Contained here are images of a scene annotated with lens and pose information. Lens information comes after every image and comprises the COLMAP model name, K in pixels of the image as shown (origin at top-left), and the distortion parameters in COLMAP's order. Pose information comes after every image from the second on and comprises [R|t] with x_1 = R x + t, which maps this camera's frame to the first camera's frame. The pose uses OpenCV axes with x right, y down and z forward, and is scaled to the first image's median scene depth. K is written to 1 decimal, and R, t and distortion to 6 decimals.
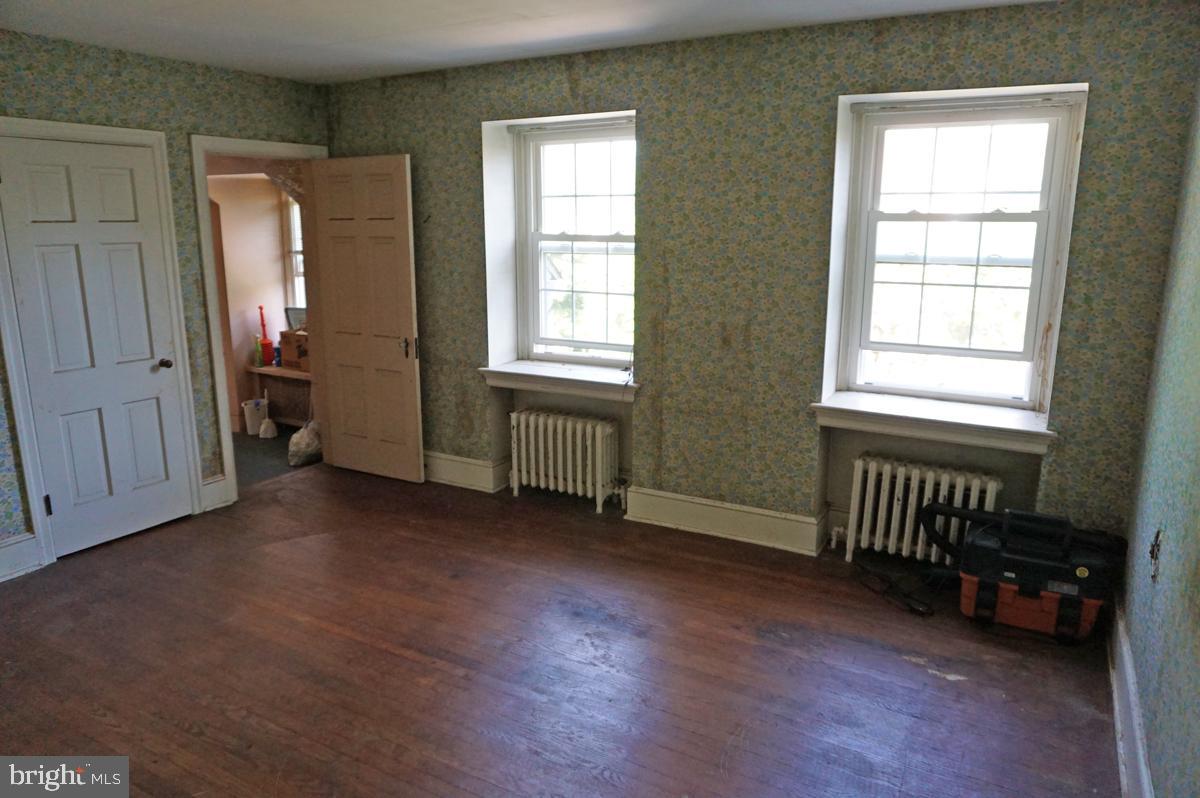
lens RADIAL K [[803.9, 0, 599.5], [0, 803.9, 400.1], [0, 0, 1]] dist [0.005774, -0.000653]
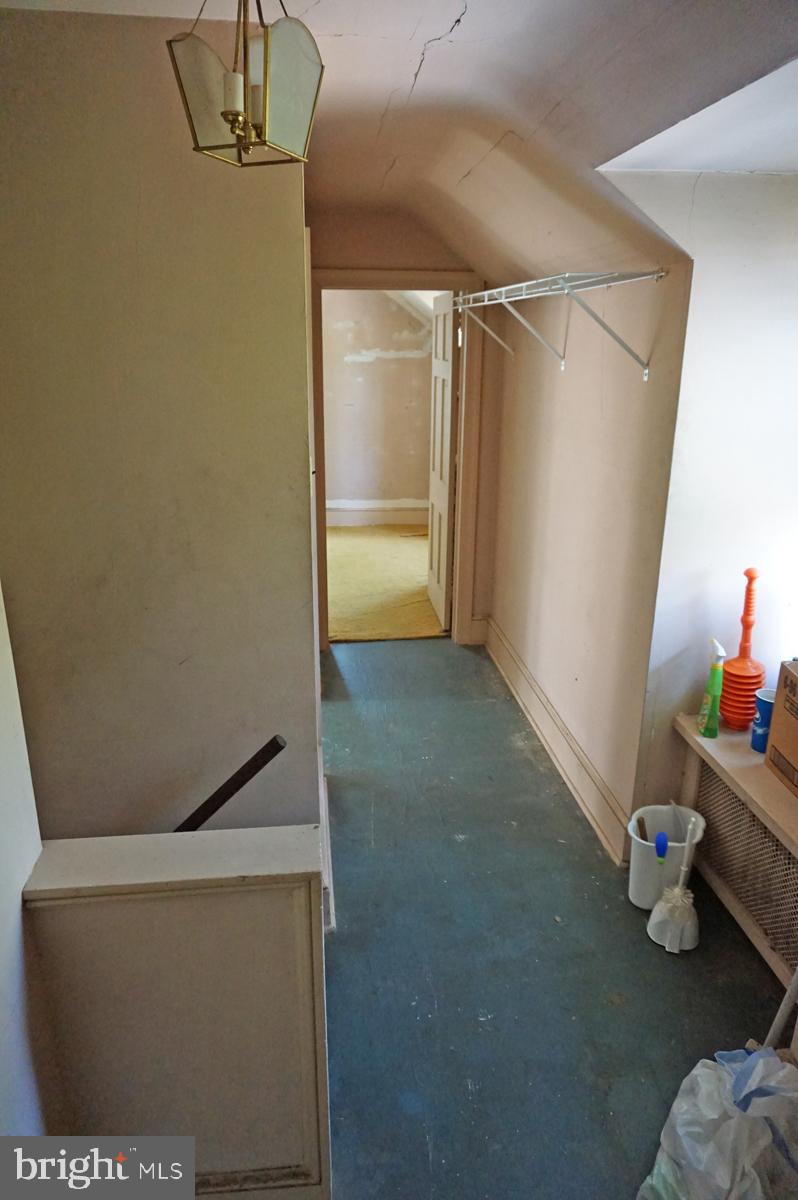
lens RADIAL K [[803.9, 0, 396.4], [0, 803.9, 600.3], [0, 0, 1]] dist [0.005774, -0.000653]
pose [[0.588069, 0.253904, -0.767925, -0.243537], [-0.181659, 0.966654, 0.180498, -0.138400], [0.788147, 0.033355, 0.614583, 0.669830]]
